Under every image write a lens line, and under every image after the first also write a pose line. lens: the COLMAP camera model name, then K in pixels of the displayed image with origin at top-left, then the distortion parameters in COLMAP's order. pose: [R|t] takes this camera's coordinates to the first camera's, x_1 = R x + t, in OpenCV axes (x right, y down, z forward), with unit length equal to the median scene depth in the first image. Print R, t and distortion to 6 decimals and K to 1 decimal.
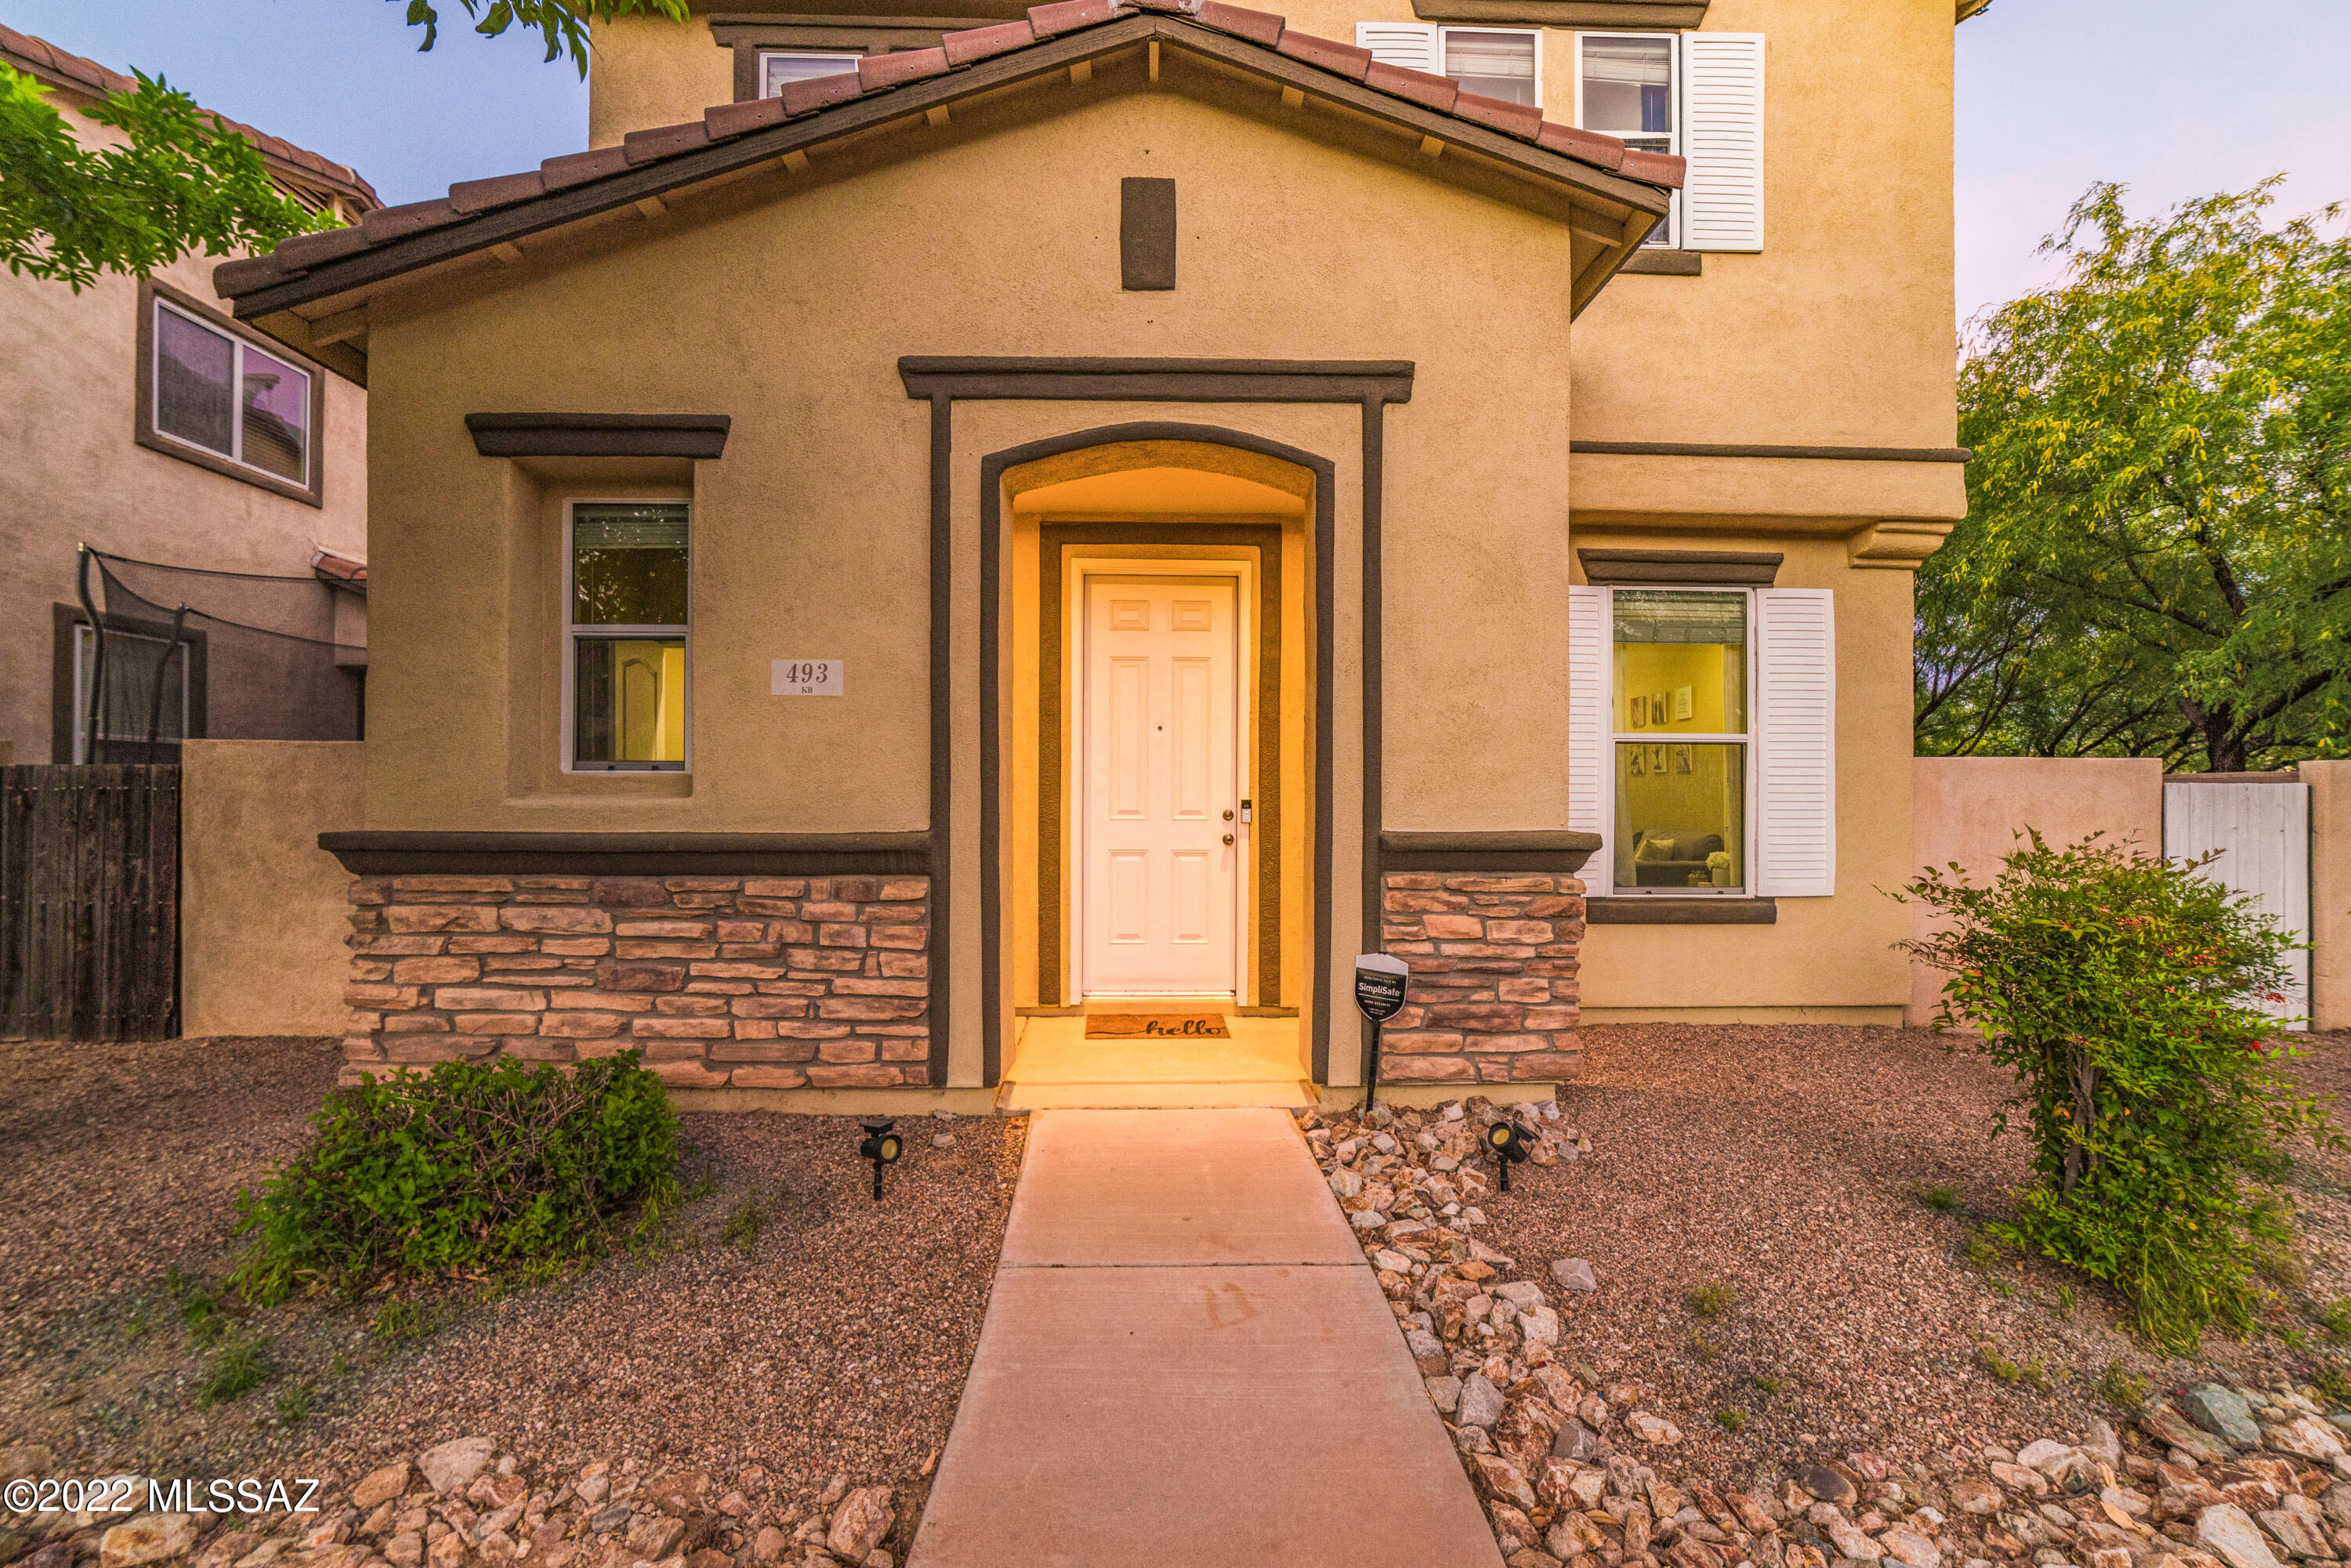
lens RADIAL K [[948.4, 0, 1189.4], [0, 948.4, 795.4], [0, 0, 1]] dist [-0.008690, 0.001265]
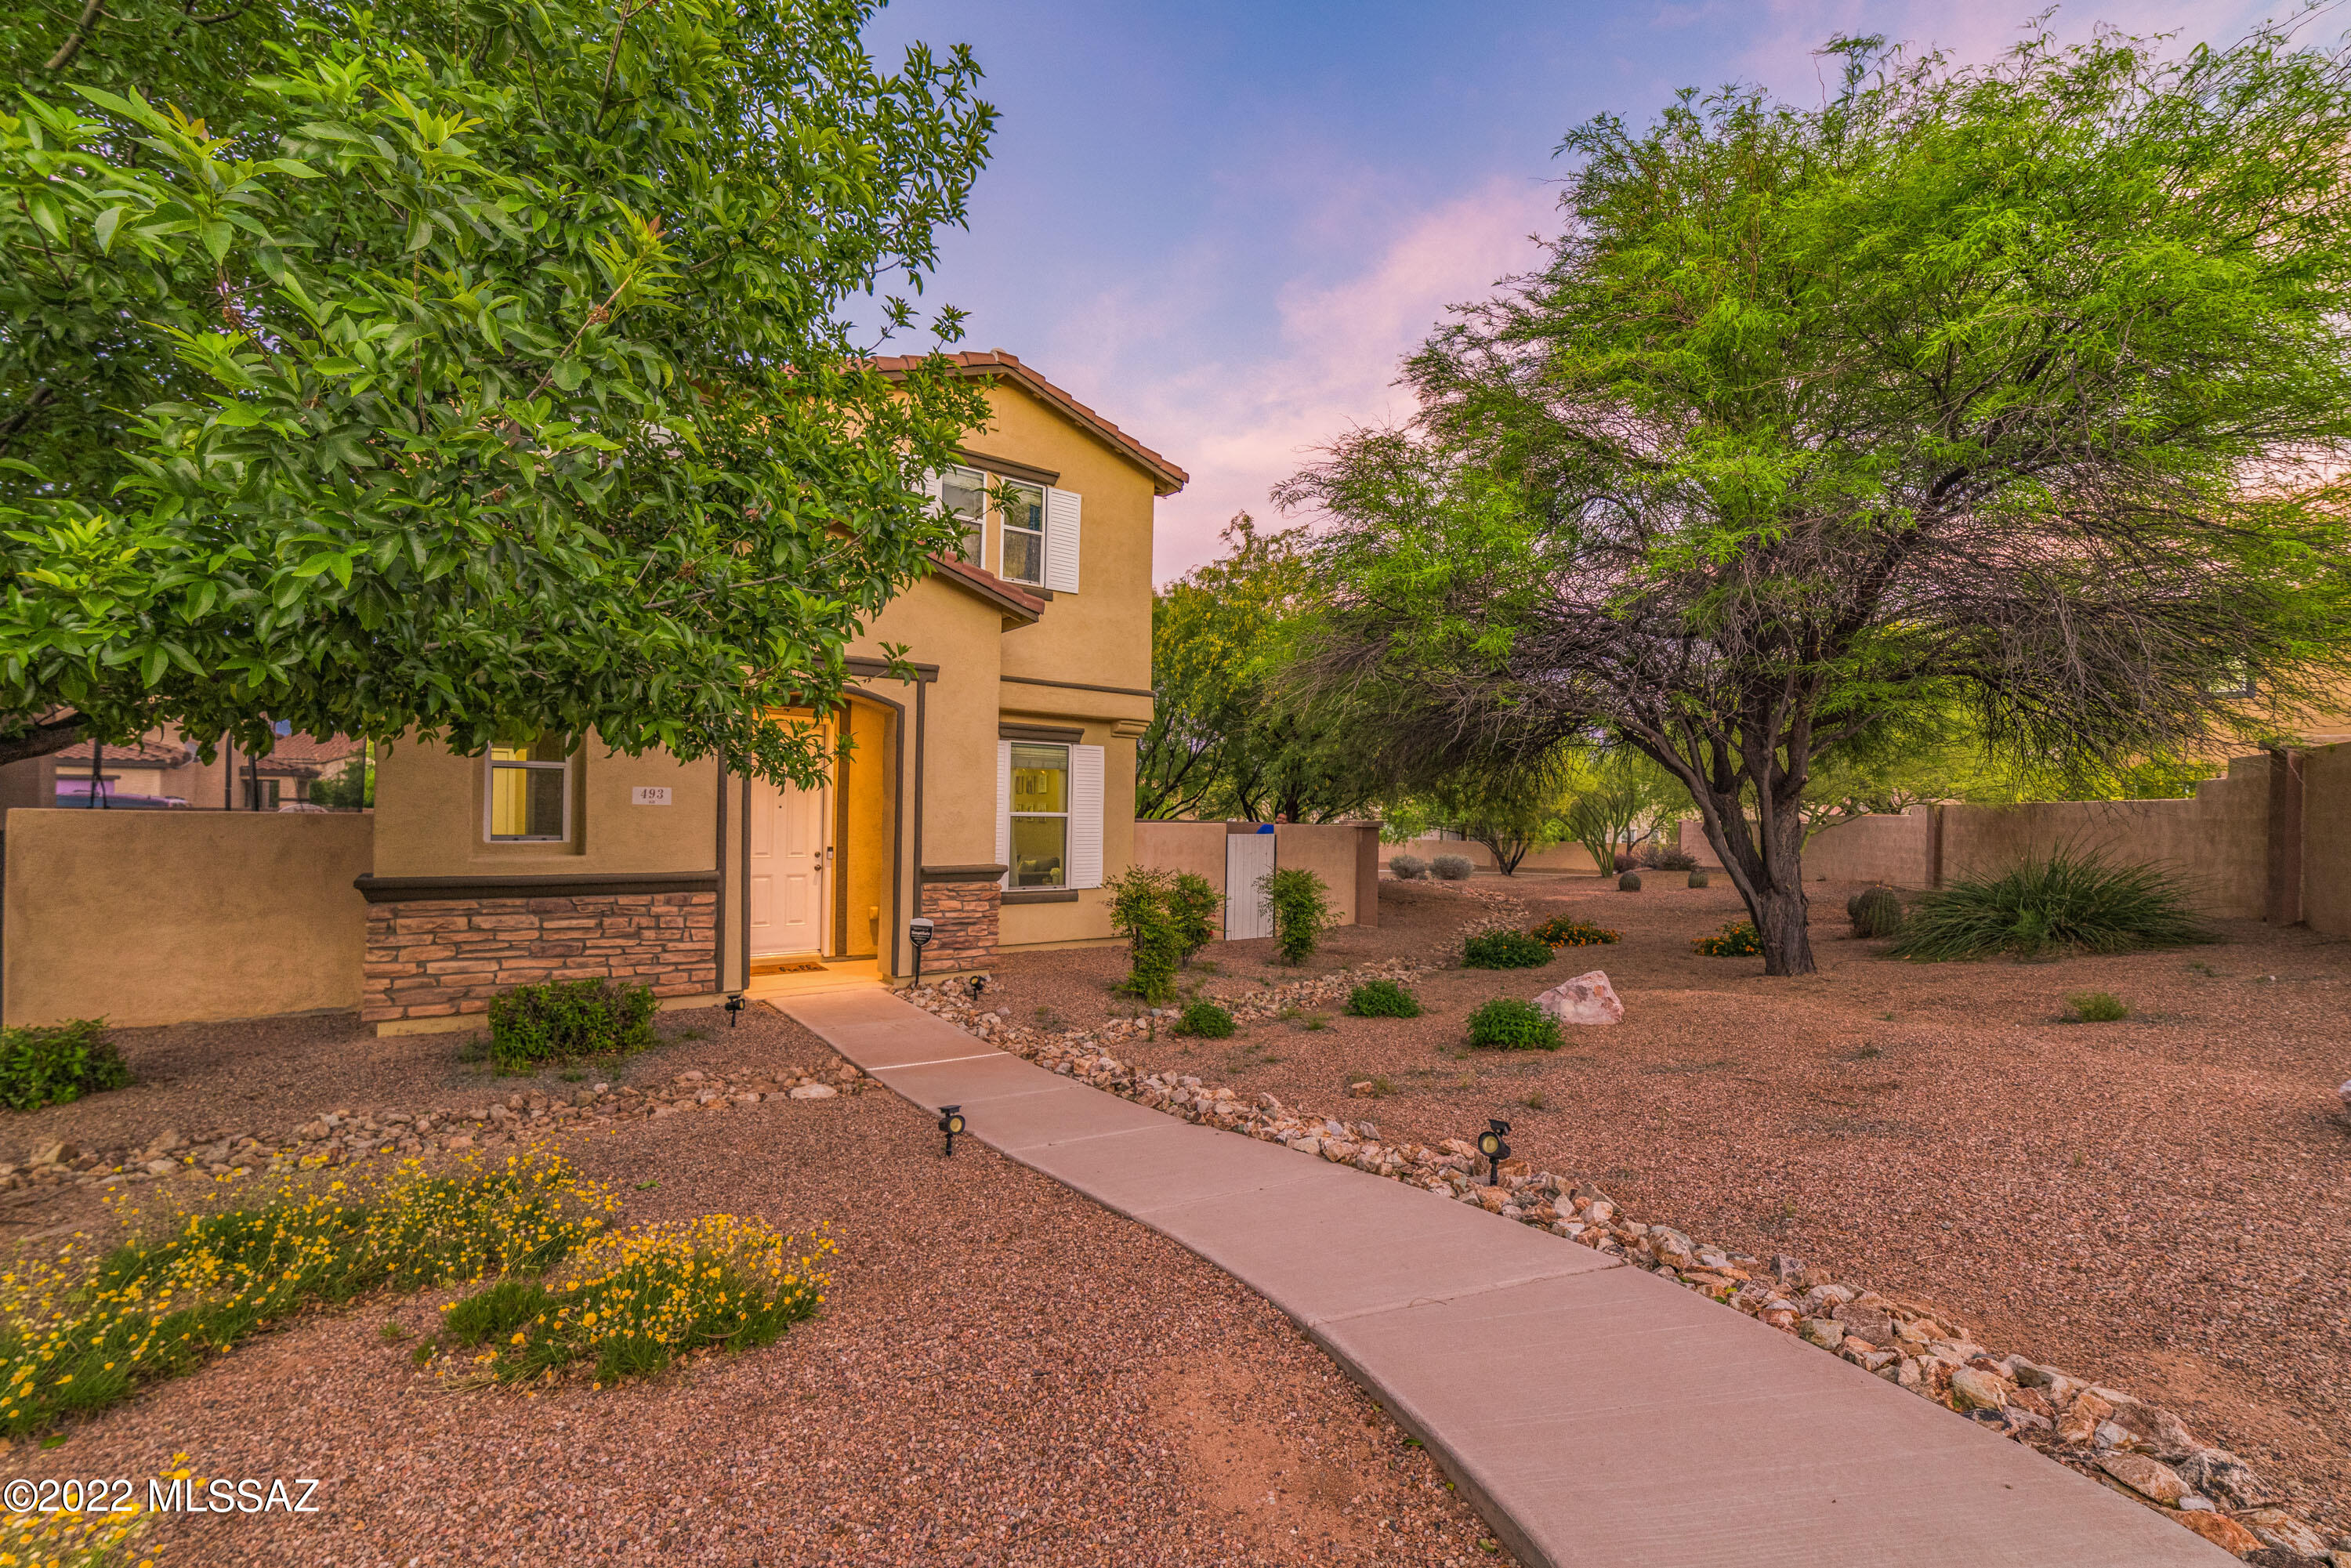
lens RADIAL K [[948.4, 0, 1156.8], [0, 948.4, 801.5], [0, 0, 1]] dist [-0.008690, 0.001265]
pose [[0.826393, 0.017585, 0.562820, -0.637857], [-0.018854, 0.999816, -0.003557, -0.123424], [-0.562779, -0.007672, 0.826572, -1.255120]]
